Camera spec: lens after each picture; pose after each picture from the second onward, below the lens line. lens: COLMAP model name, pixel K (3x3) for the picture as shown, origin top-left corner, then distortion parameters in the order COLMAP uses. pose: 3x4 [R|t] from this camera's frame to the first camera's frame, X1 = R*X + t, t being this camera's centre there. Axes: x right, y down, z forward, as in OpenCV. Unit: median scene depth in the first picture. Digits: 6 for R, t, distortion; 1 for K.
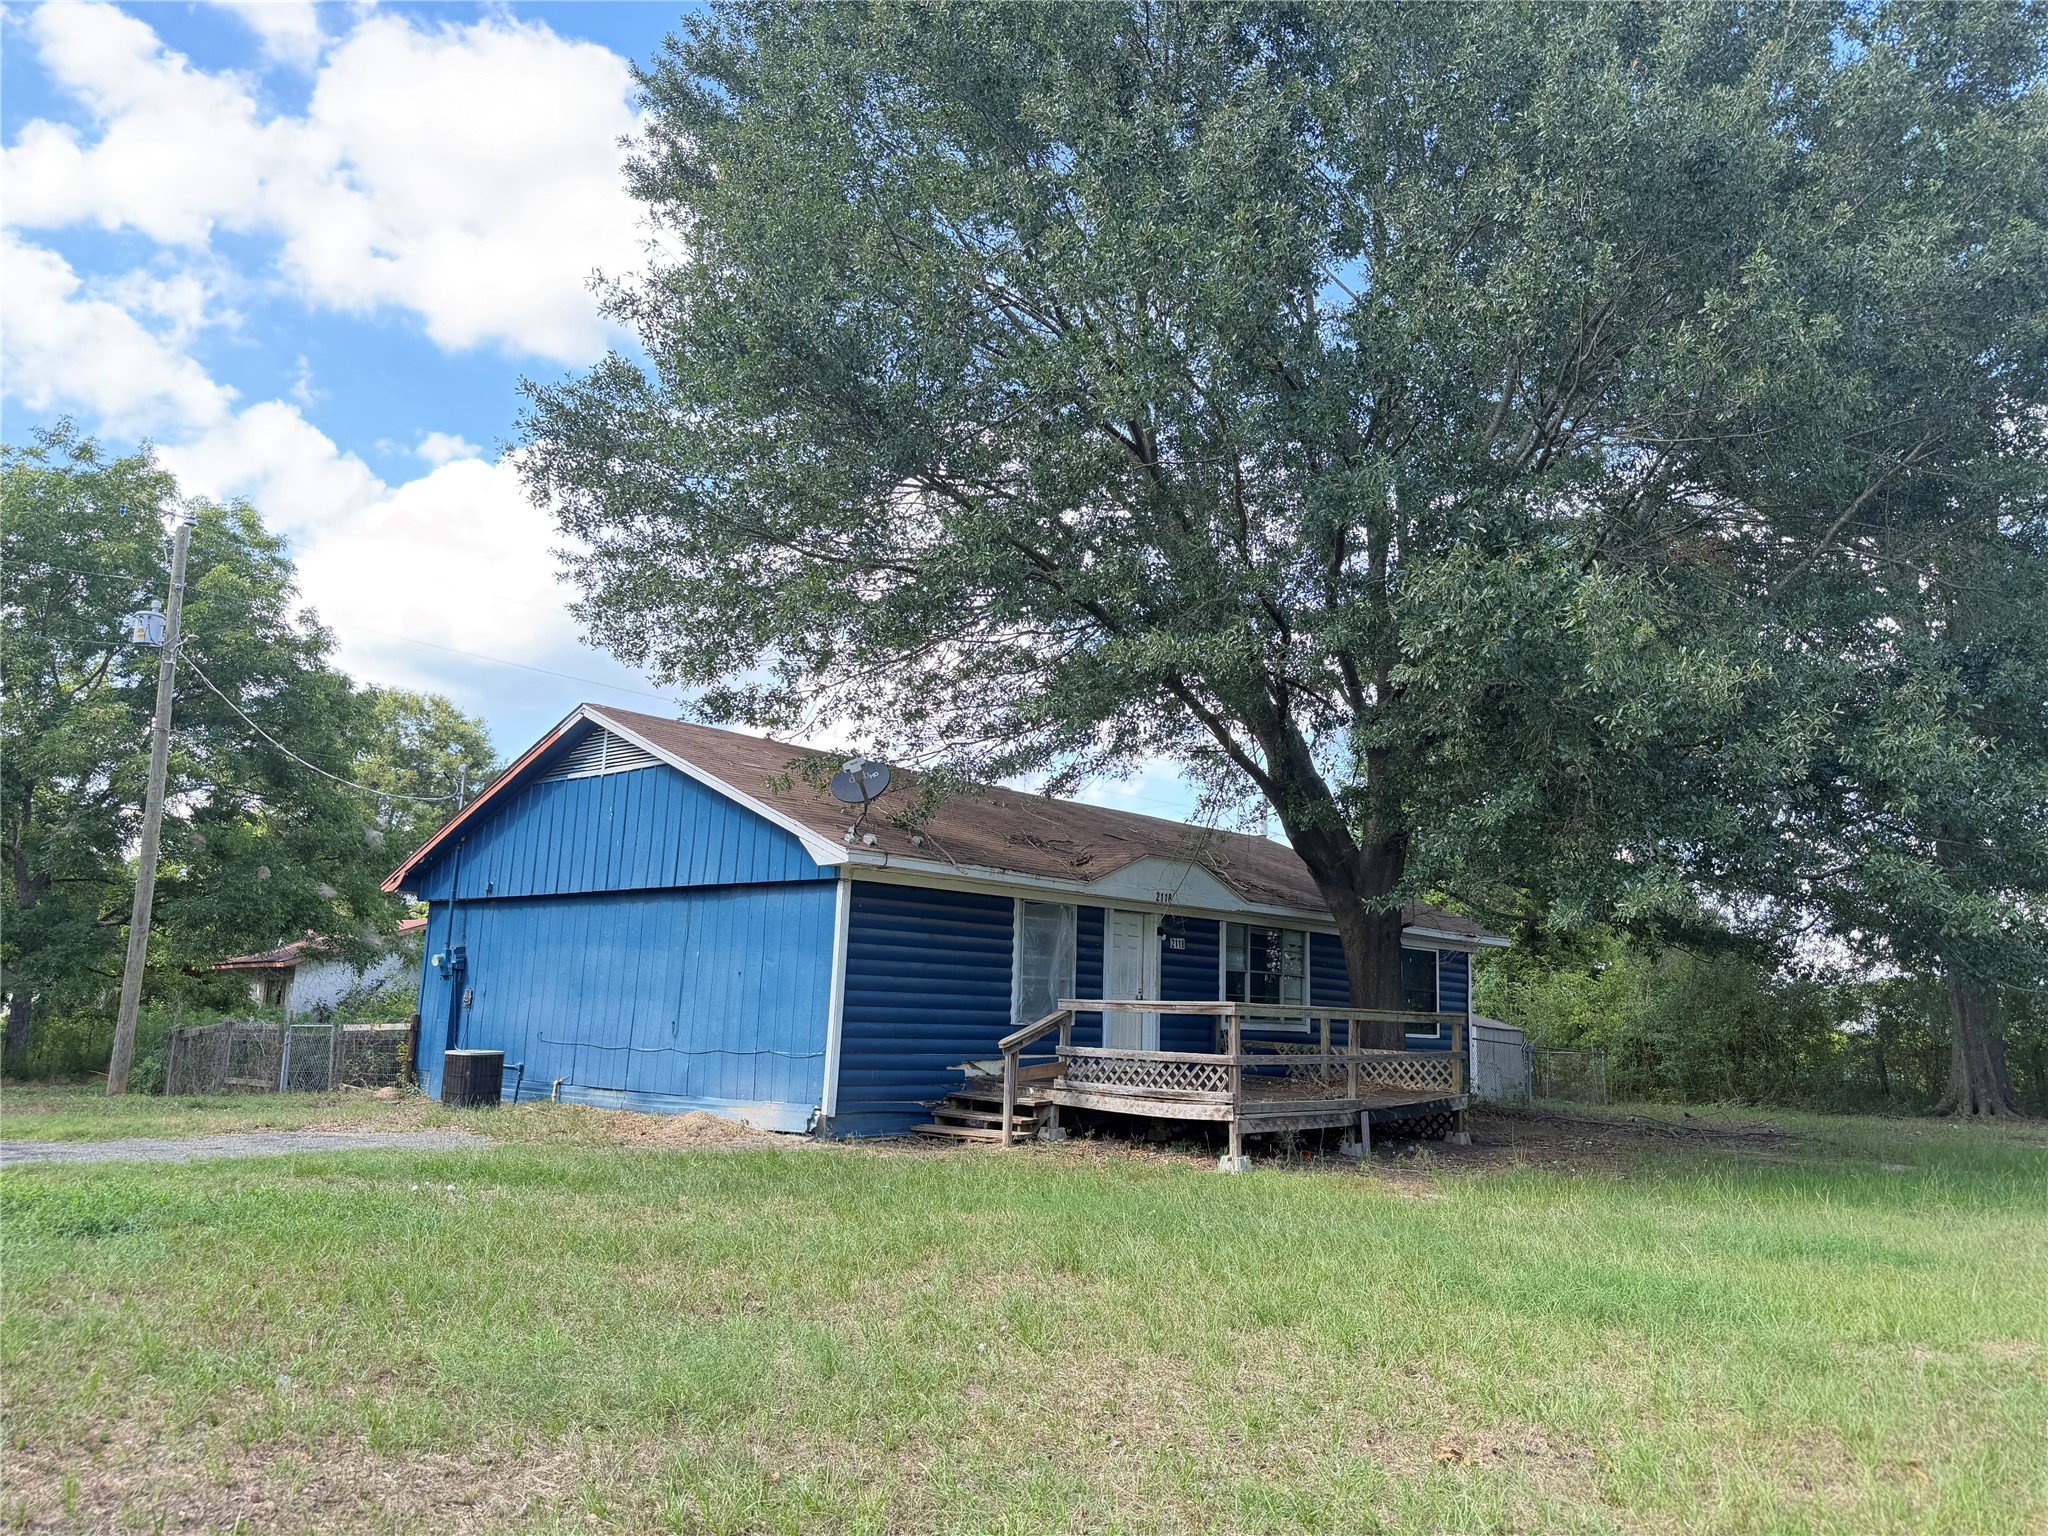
lens RADIAL K [[1326.4, 0, 1024.0], [0, 1326.4, 768.0], [0, 0, 1]] dist [0.080467, -0.086407]
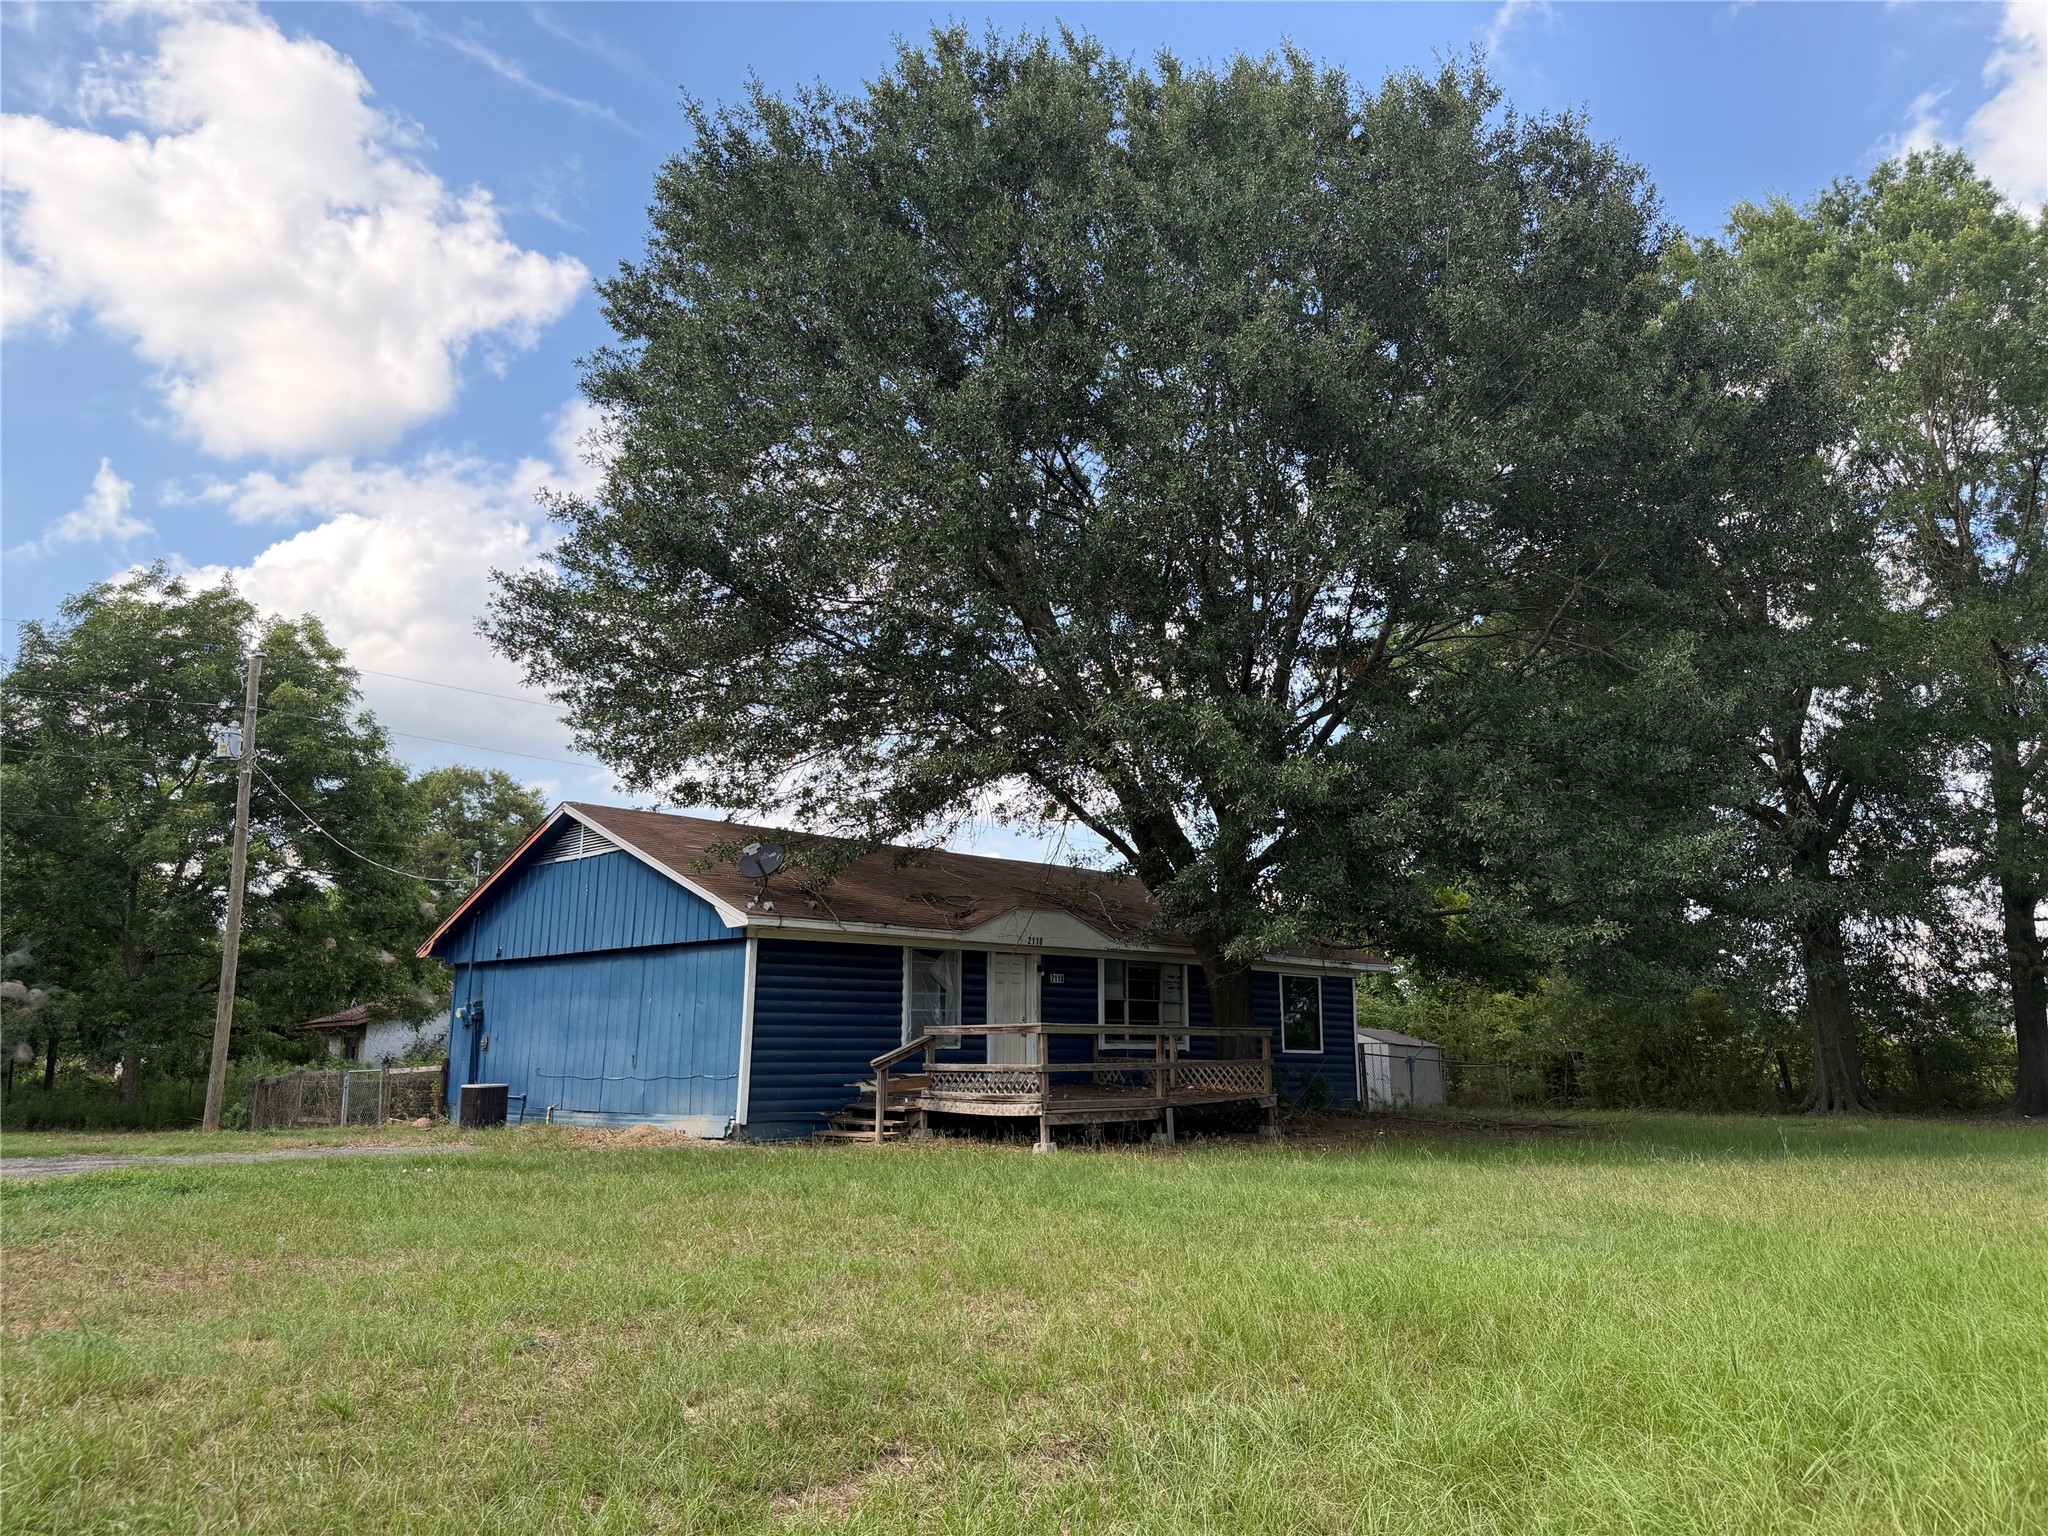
lens RADIAL K [[1323.3, 0, 1024.0], [0, 1323.3, 768.0], [0, 0, 1]] dist [0.095843, -0.120371]
pose [[0.997940, -0.040337, -0.049879, 0.156426], [0.038864, 0.998790, -0.030151, -0.024532], [0.051035, 0.028150, 0.998300, -0.215308]]
